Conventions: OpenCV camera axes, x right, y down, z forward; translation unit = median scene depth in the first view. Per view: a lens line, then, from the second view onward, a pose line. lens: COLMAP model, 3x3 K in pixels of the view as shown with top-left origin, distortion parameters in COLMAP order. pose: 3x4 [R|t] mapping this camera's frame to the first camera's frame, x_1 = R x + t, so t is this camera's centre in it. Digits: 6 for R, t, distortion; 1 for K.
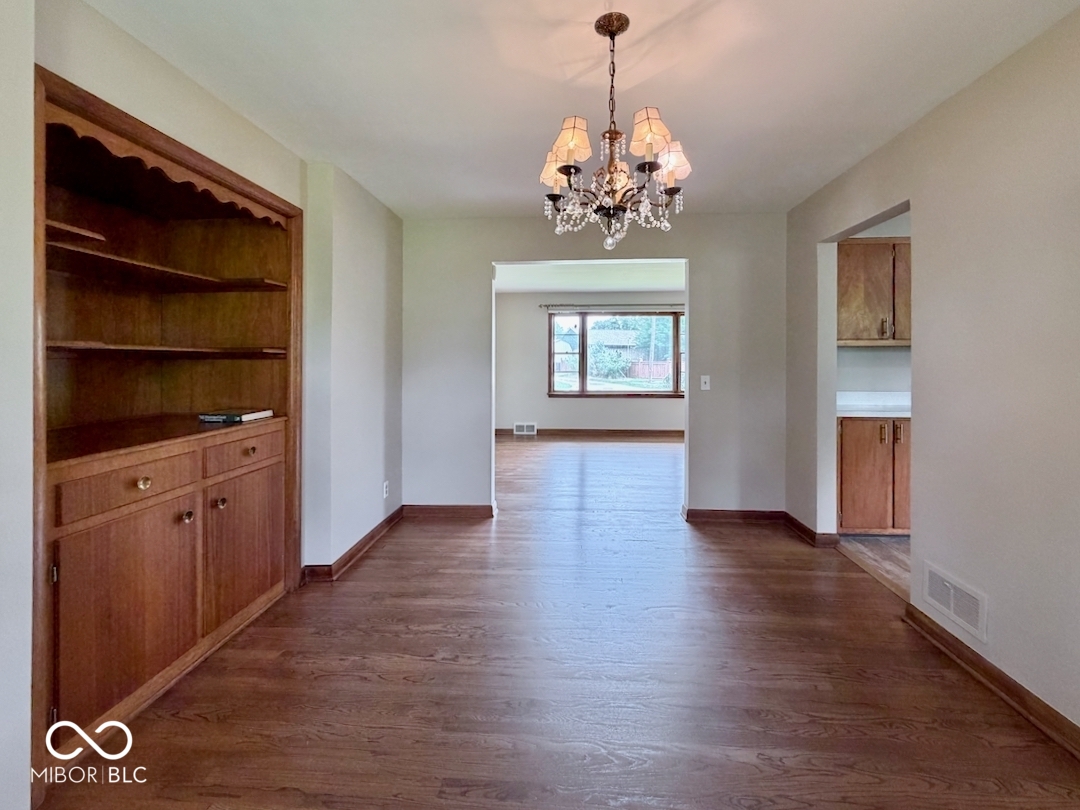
lens RADIAL K [[465.6, 0, 540.3], [0, 465.6, 360.0], [0, 0, 1]] dist [0.000850, -0.000081]
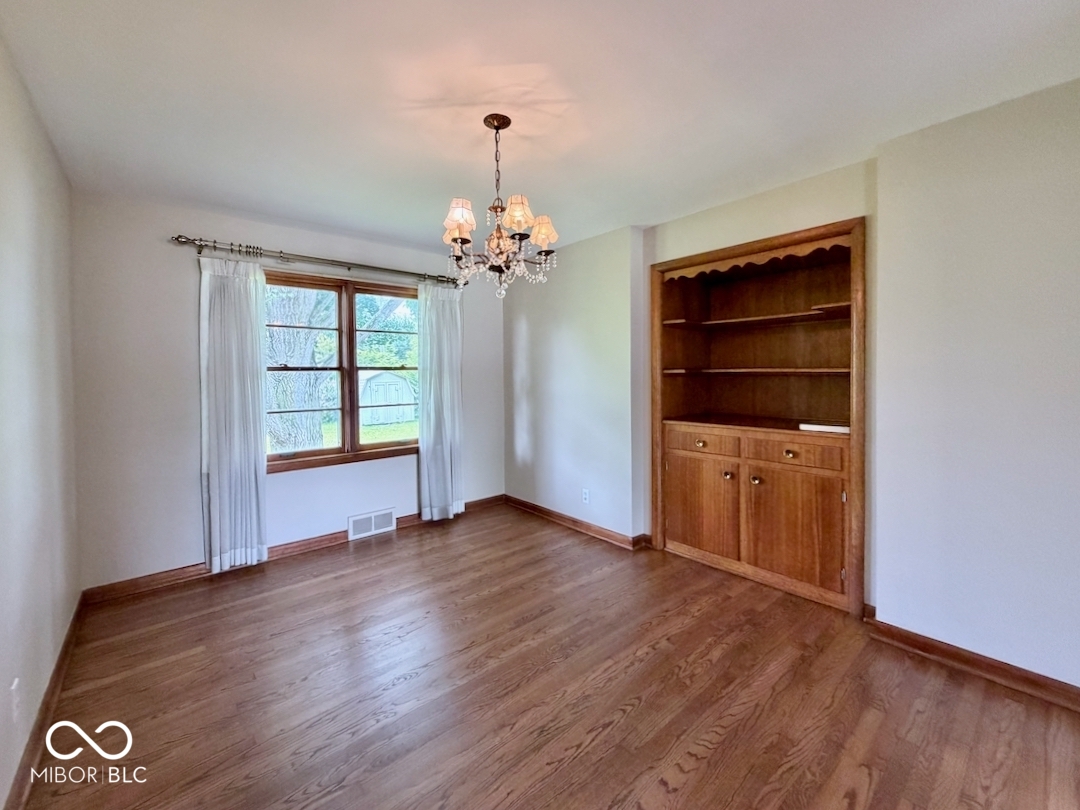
lens RADIAL K [[445.0, 0, 540.9], [0, 445.0, 379.3], [0, 0, 1]] dist [0.000476, -0.000062]
pose [[-0.707068, 0.017162, -0.706937, 0.621054], [0.009093, 0.999843, 0.015178, -0.020143], [0.707087, 0.004304, -0.707114, 1.283897]]
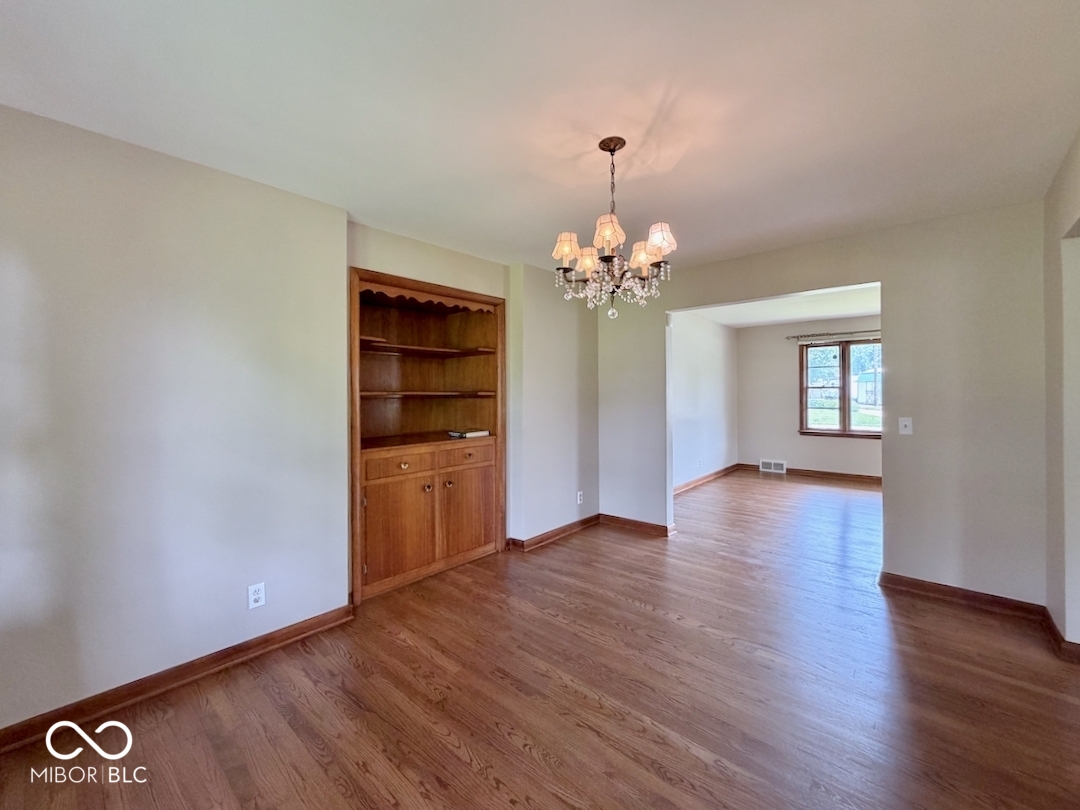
lens RADIAL K [[443.1, 0, 539.6], [0, 443.1, 389.9], [0, 0, 1]] dist [-0.000387, -0.000095]
pose [[0.789750, -0.009246, -0.613359, 0.489386], [0.005355, 0.999952, -0.008178, -0.017769], [0.613406, 0.003174, 0.789762, -0.062005]]
